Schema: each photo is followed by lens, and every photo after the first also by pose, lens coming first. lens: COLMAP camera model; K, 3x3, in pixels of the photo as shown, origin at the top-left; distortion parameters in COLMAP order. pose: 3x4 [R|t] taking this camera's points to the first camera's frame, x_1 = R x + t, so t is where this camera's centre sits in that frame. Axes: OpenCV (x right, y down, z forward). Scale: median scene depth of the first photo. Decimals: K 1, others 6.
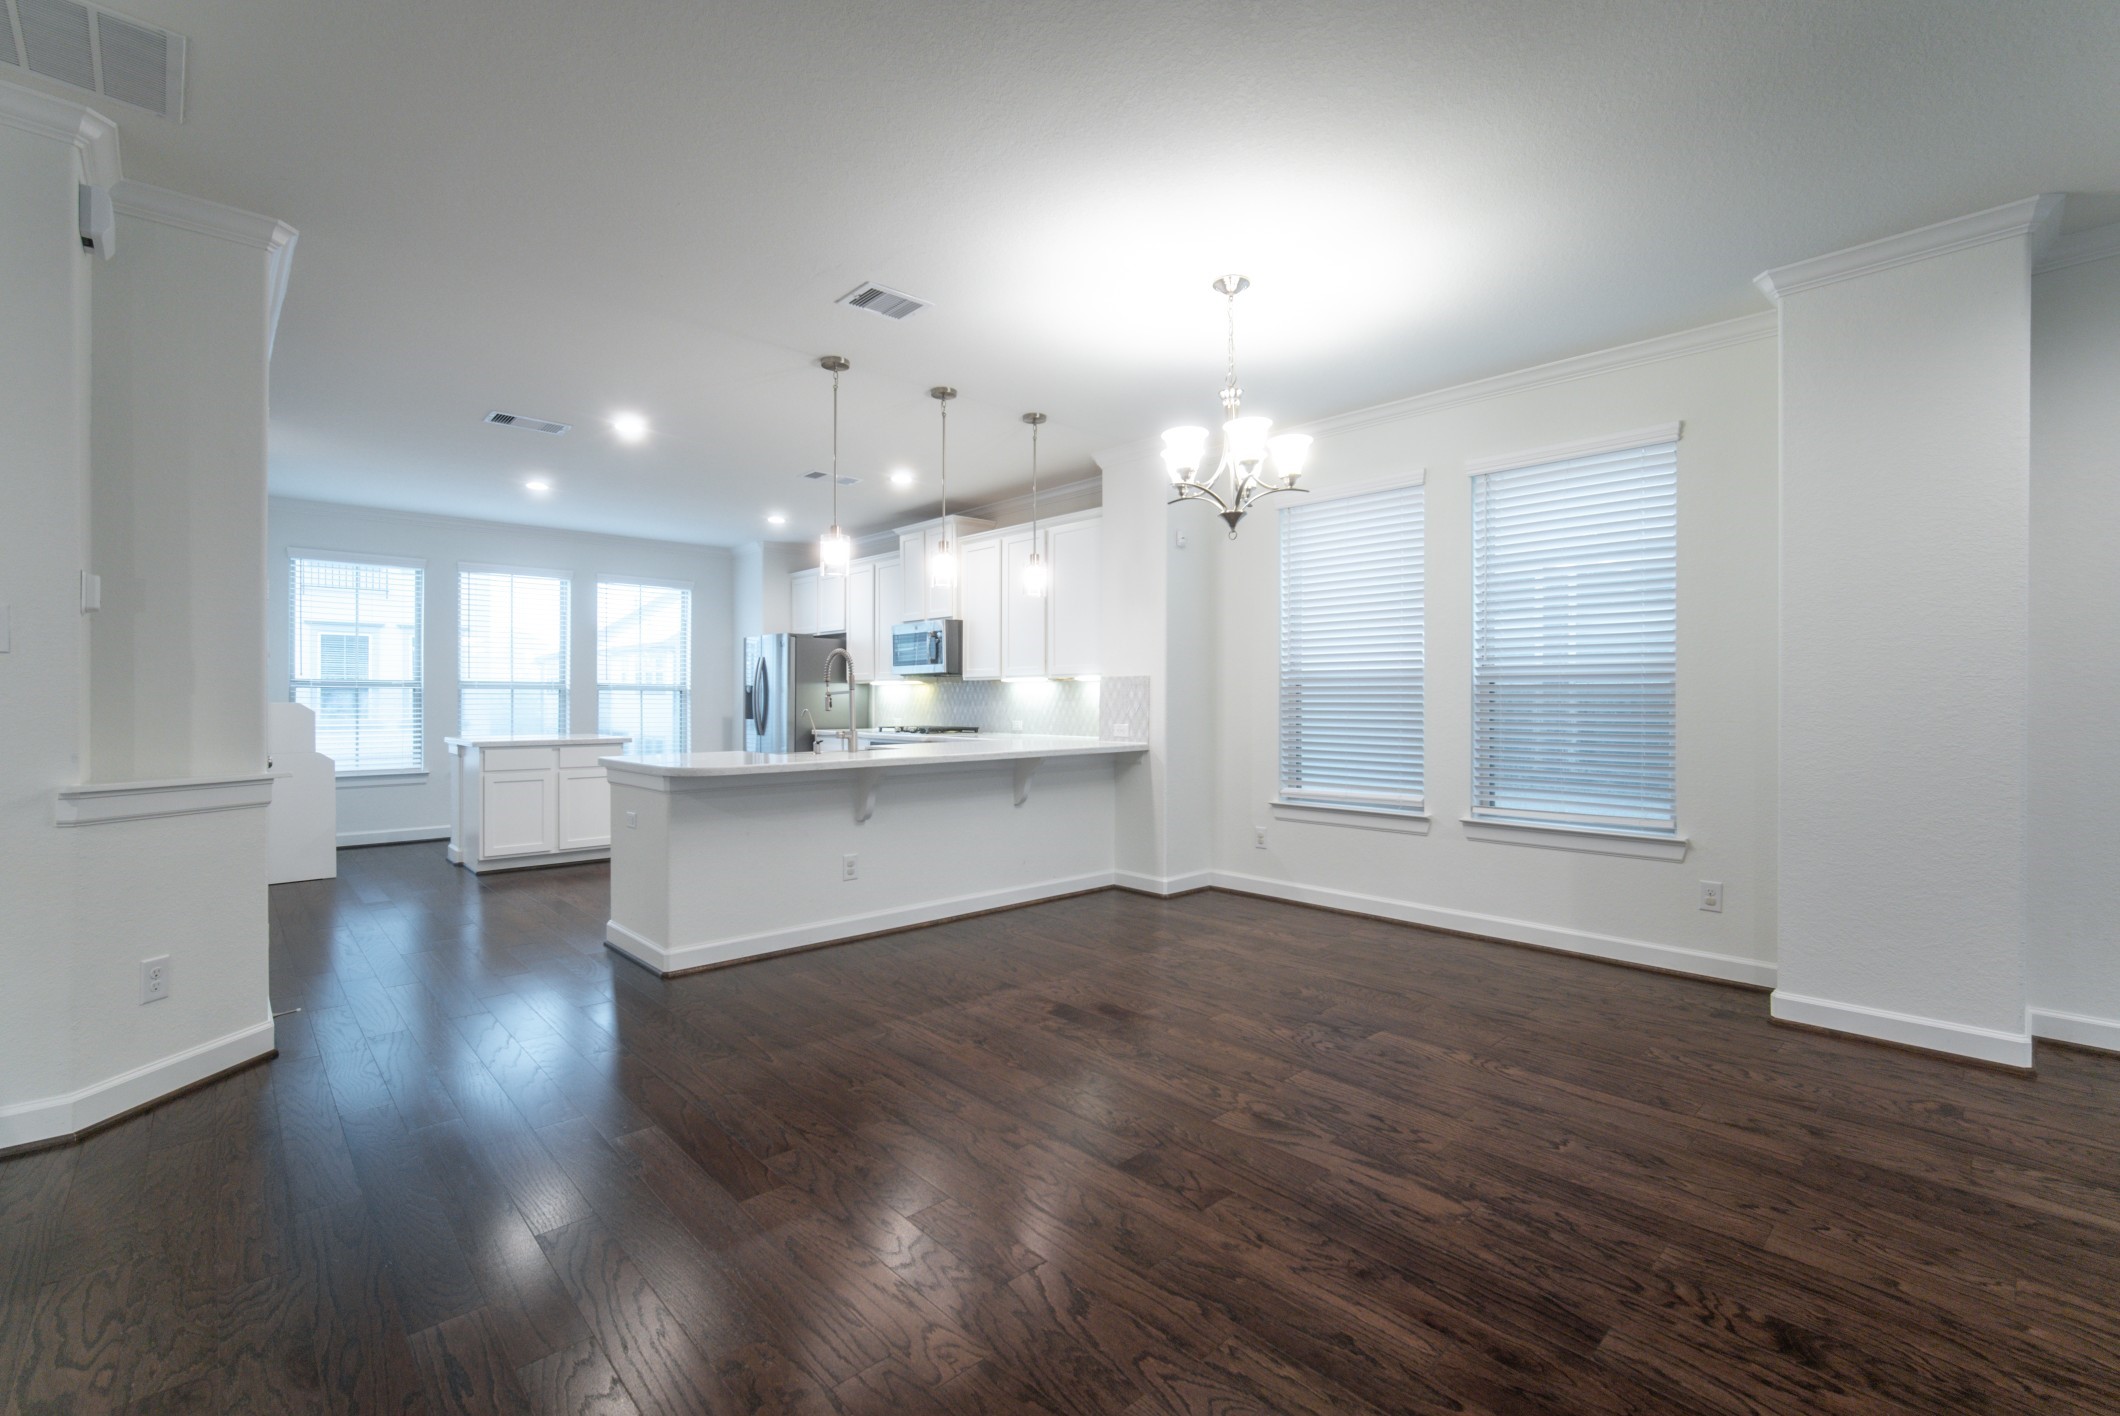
lens RADIAL K [[915.3, 0, 1055.6], [0, 915.3, 703.2], [0, 0, 1]] dist [-0.011307, 0.002938]
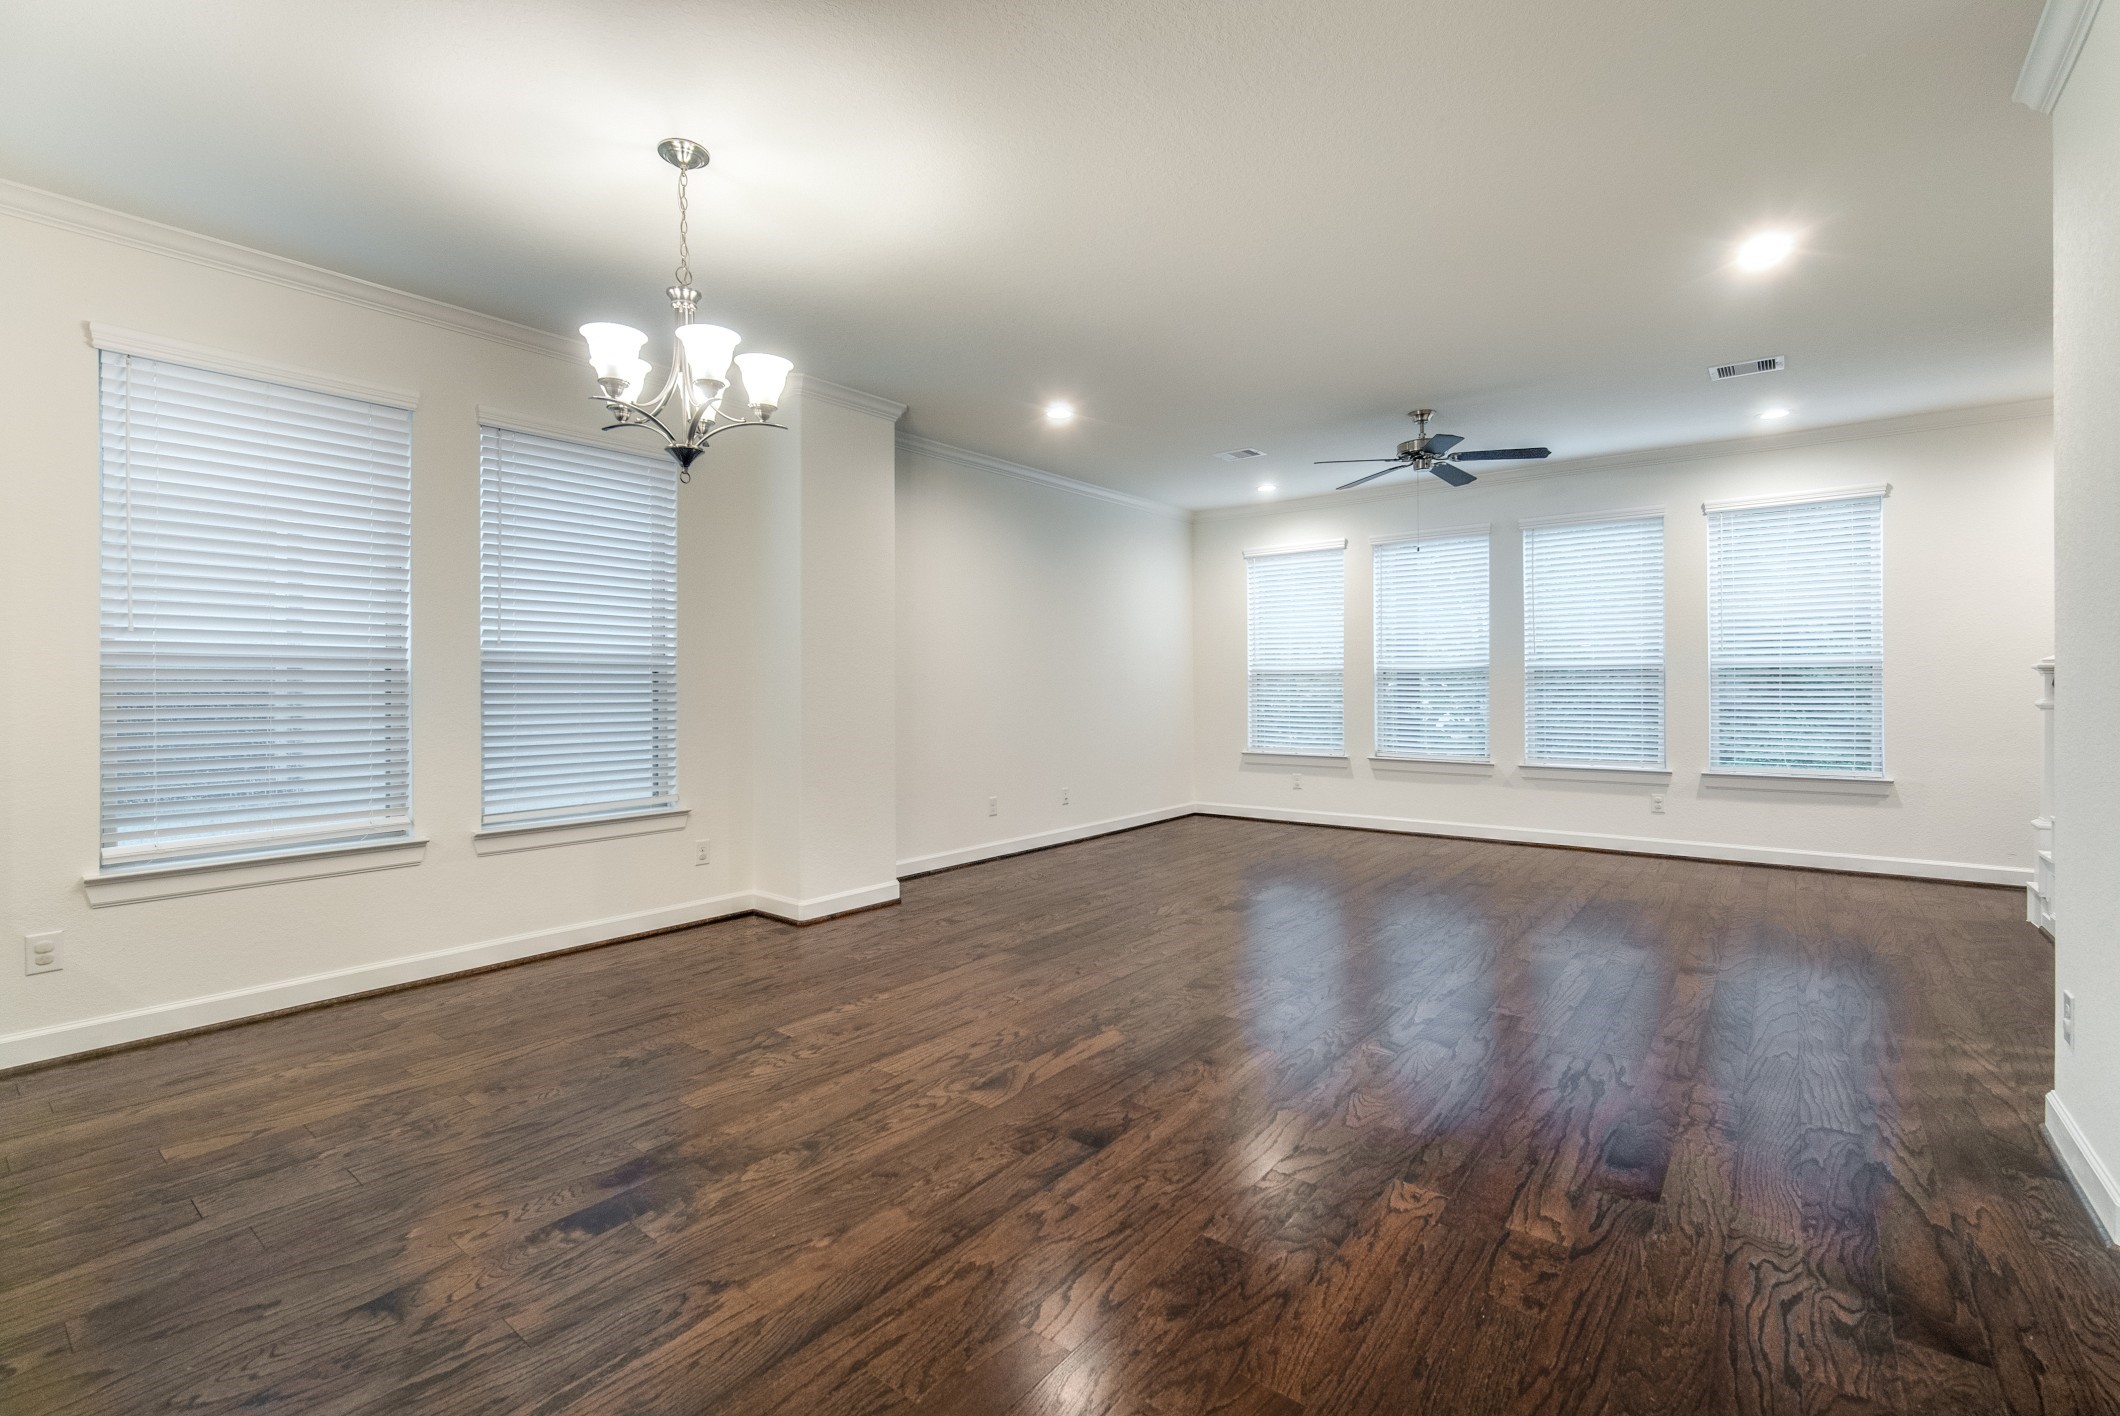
lens RADIAL K [[954.4, 0, 1081.9], [0, 954.4, 691.3], [0, 0, 1]] dist [-0.010682, 0.002684]
pose [[-0.166565, -0.007281, 0.986004, -0.489038], [0.008317, 0.999927, 0.008789, -0.002678], [-0.985995, 0.009665, -0.166492, 0.604581]]
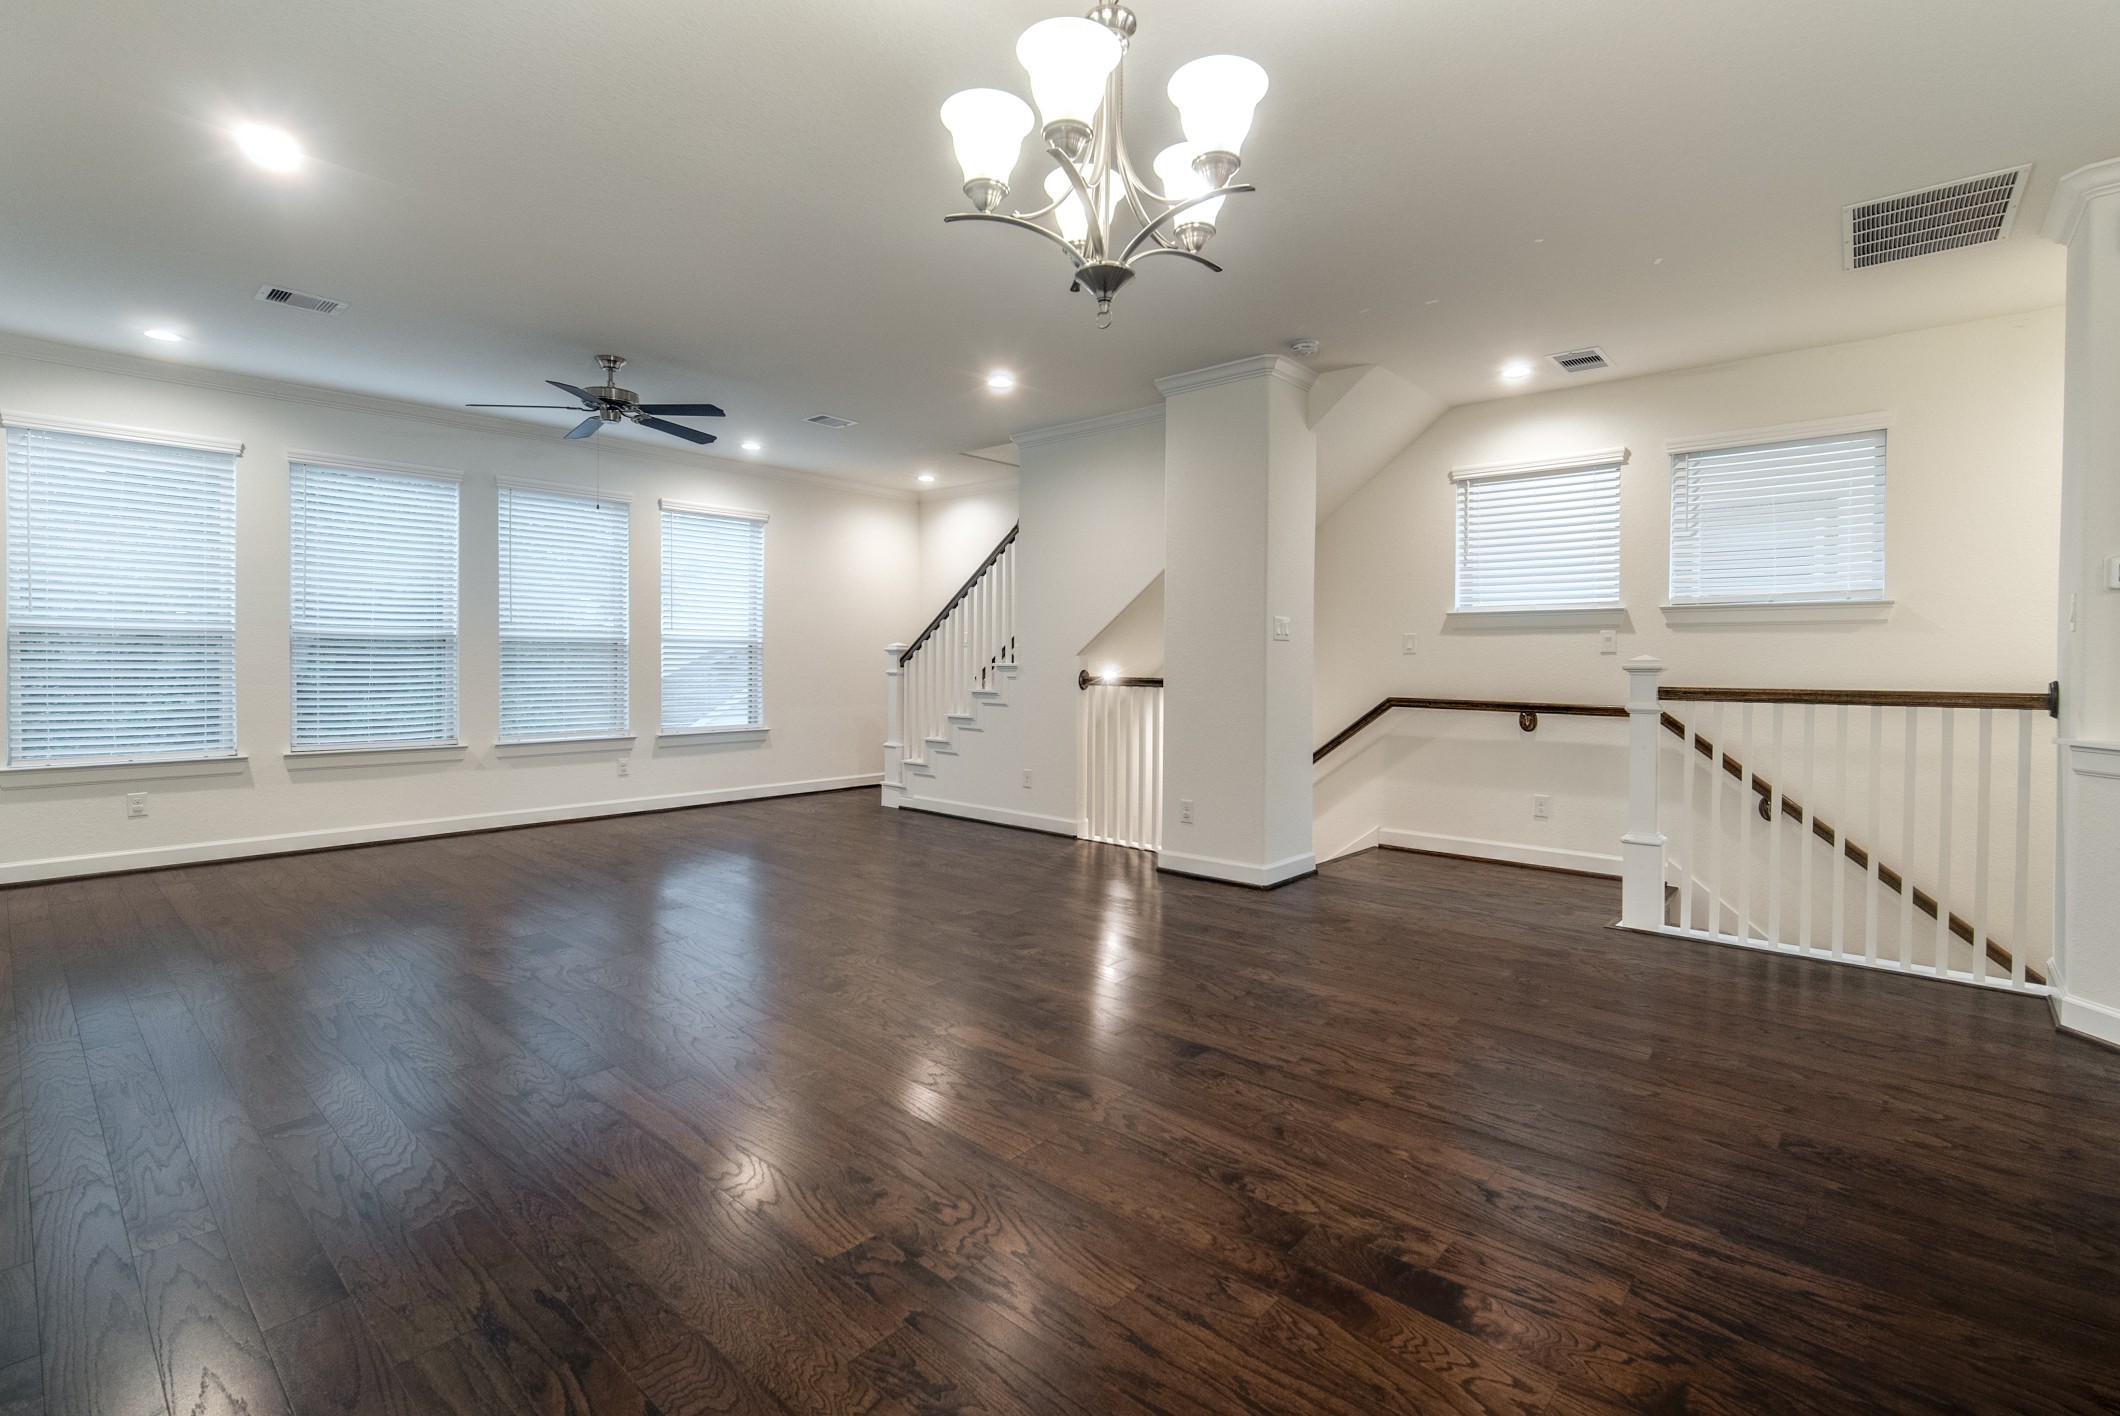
lens RADIAL K [[954.4, 0, 1070.2], [0, 954.4, 684.6], [0, 0, 1]] dist [-0.010682, 0.002684]
pose [[-0.993676, -0.007382, -0.112040, 0.200951], [-0.010726, 0.999514, 0.029276, -0.002474], [0.111769, 0.030292, -0.993272, 1.125866]]
